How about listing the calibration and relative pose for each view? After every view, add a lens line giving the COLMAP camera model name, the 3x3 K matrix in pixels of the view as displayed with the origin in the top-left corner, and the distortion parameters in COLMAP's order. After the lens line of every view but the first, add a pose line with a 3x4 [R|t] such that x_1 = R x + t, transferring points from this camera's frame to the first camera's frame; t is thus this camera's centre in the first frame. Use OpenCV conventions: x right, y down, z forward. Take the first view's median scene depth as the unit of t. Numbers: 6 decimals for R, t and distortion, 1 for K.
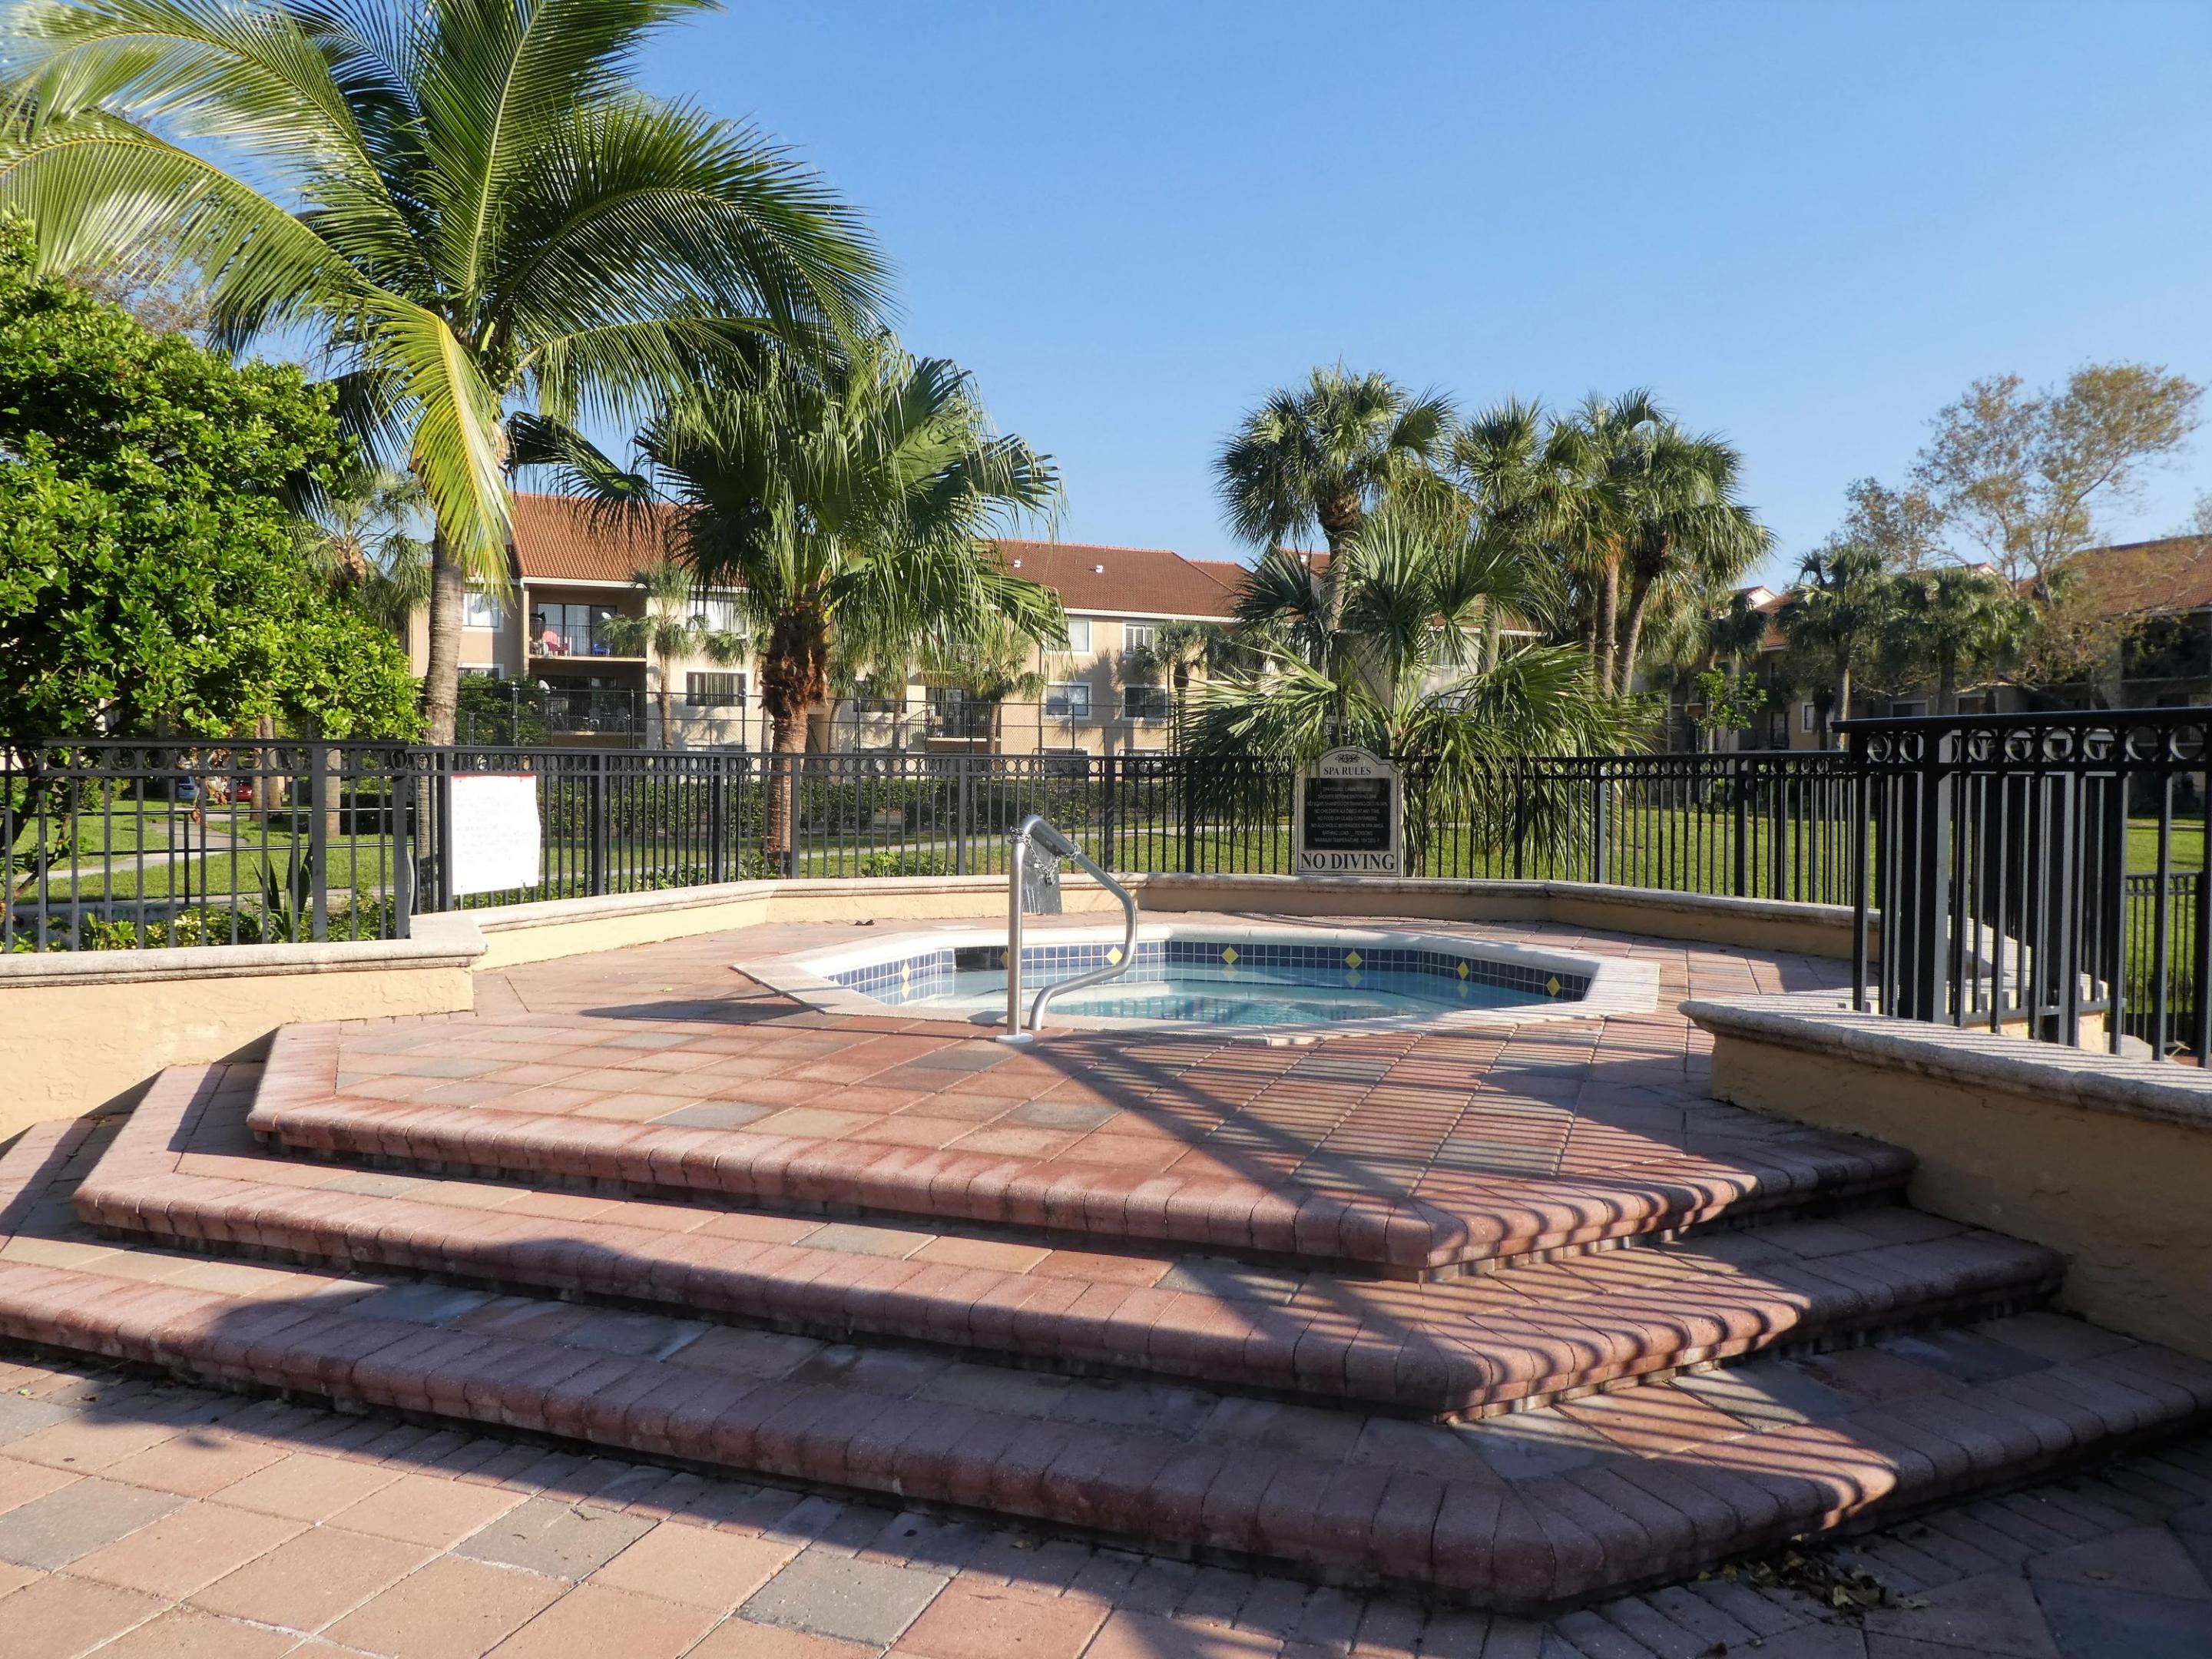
lens RADIAL K [[1675.2, 0, 1149.6], [0, 1675.2, 821.1], [0, 0, 1]] dist [-0.019593, -0.000716]
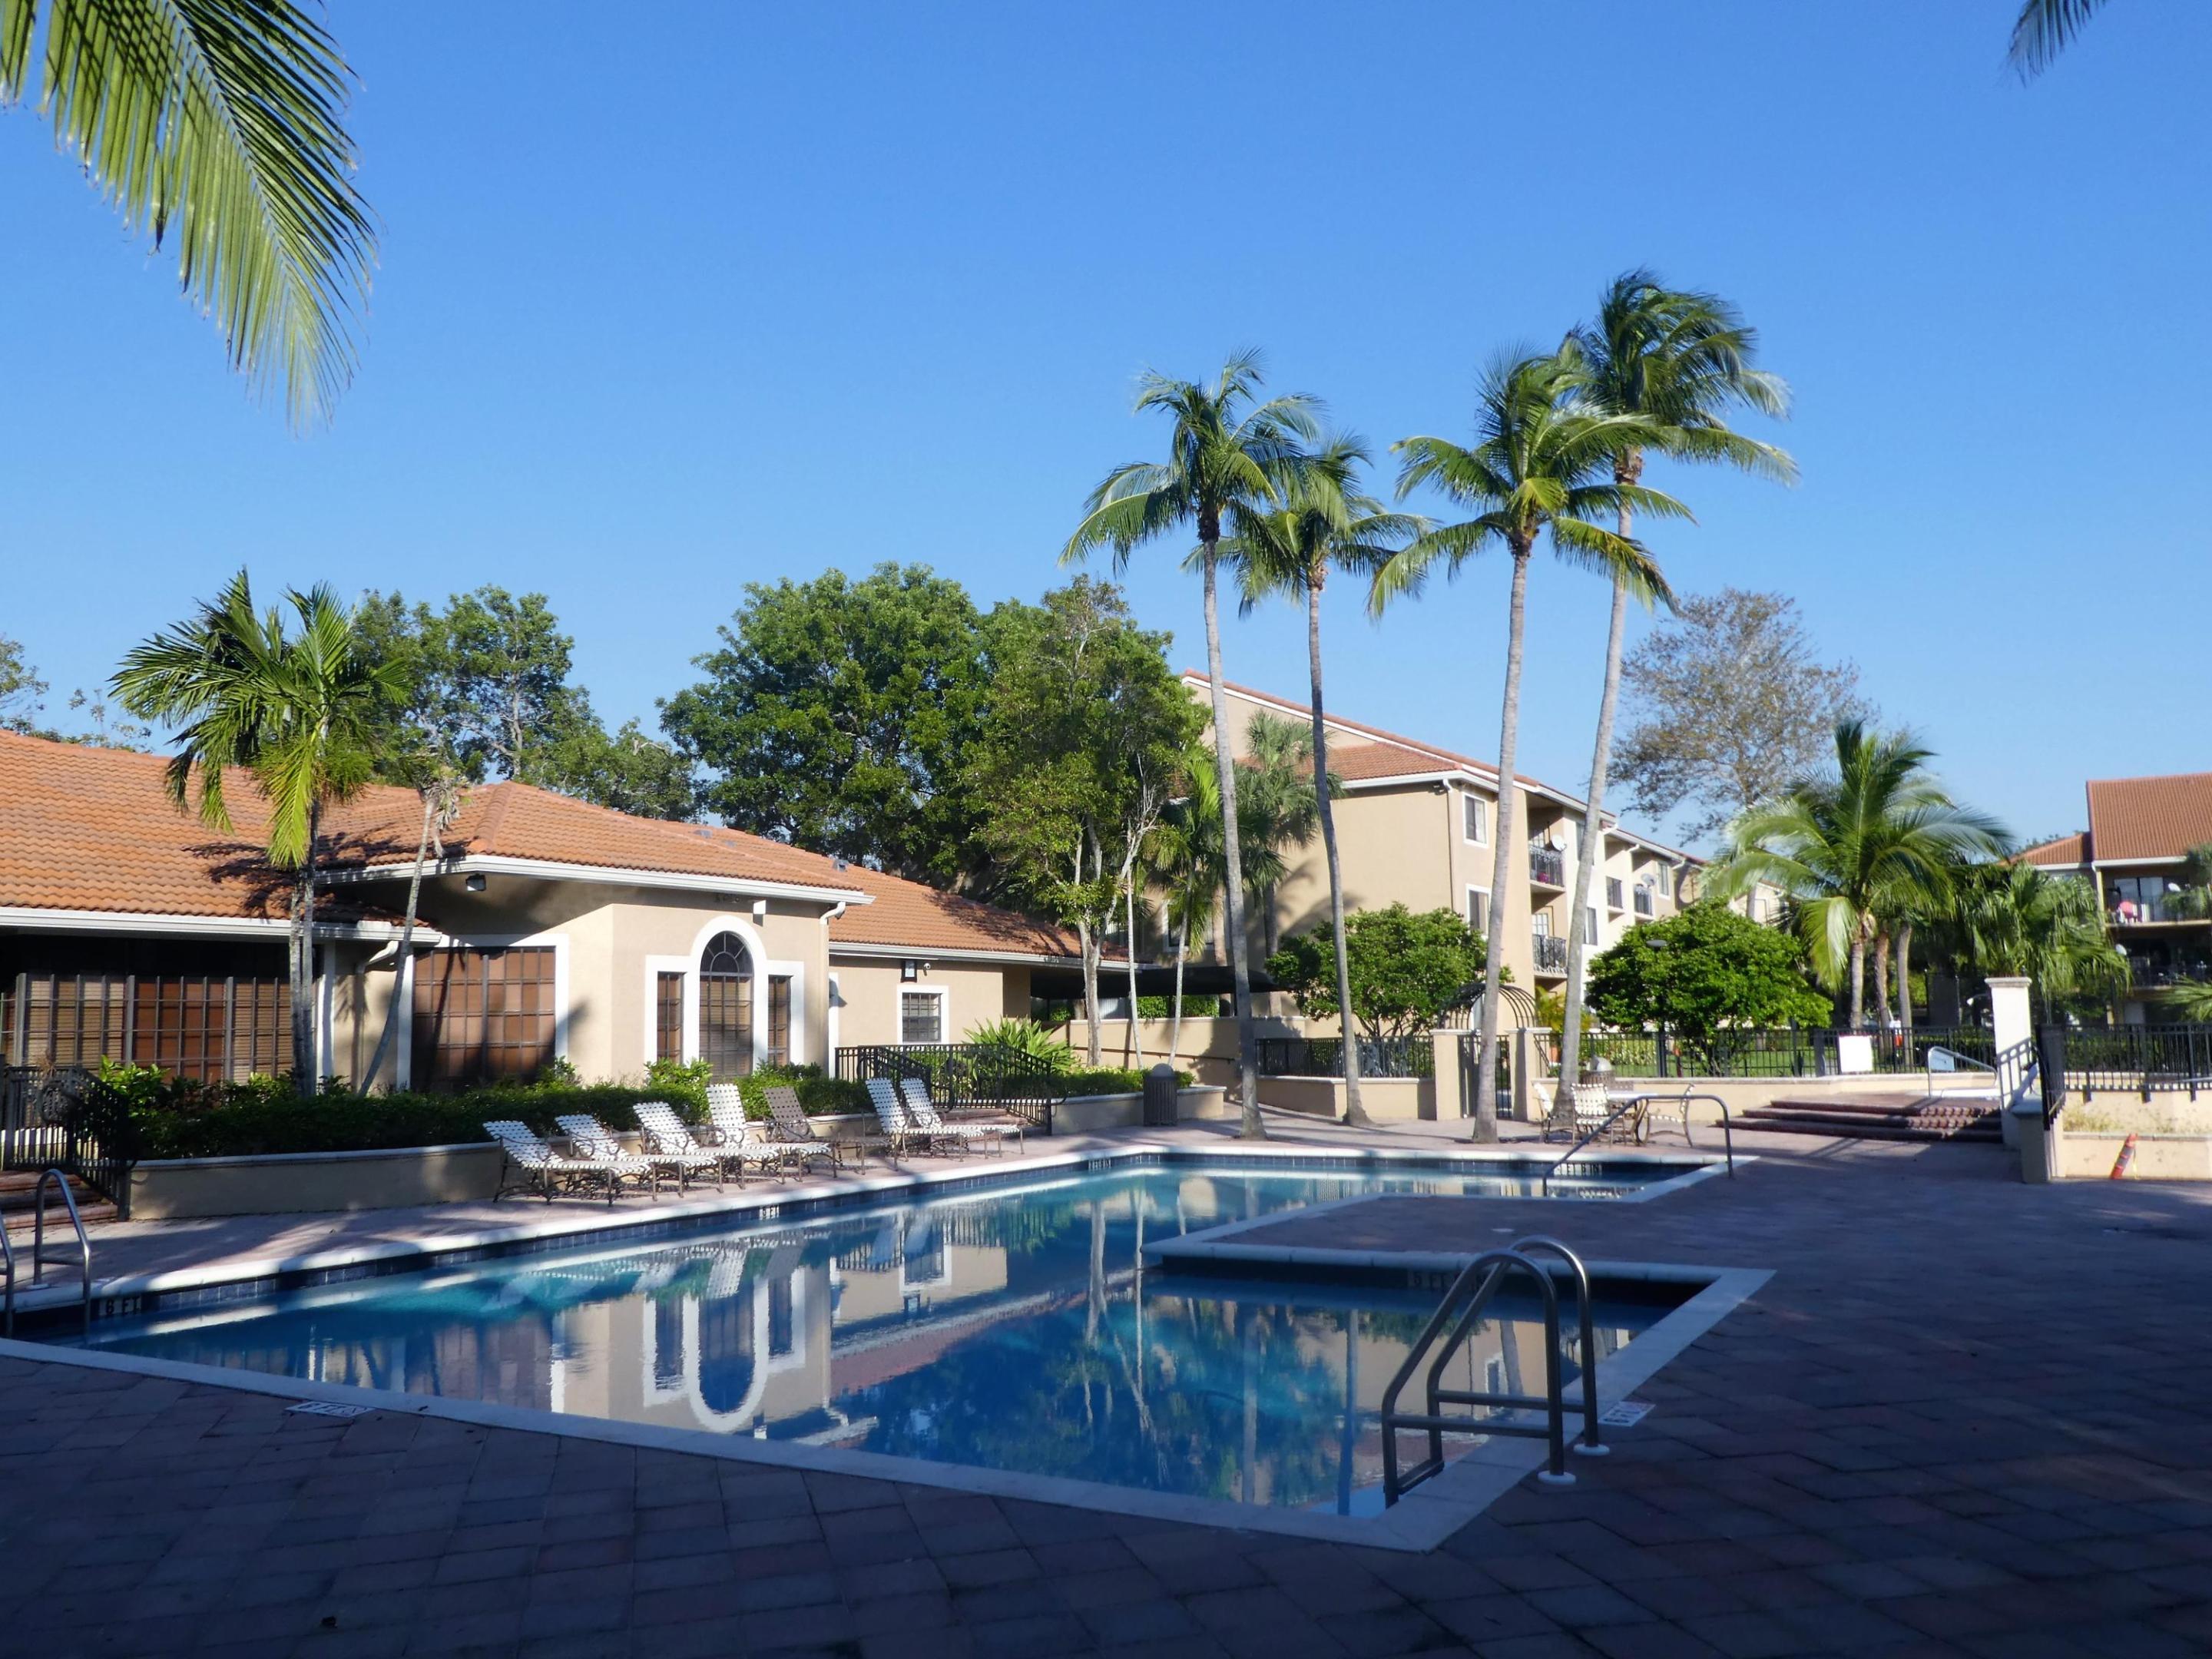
lens RADIAL K [[1675.2, 0, 1149.6], [0, 1675.2, 821.1], [0, 0, 1]] dist [-0.019593, -0.000716]
pose [[0.596340, -0.123433, -0.793186, 0.173119], [0.002185, 0.988353, -0.152162, 0.006141], [0.802729, 0.089007, 0.589664, -0.253326]]
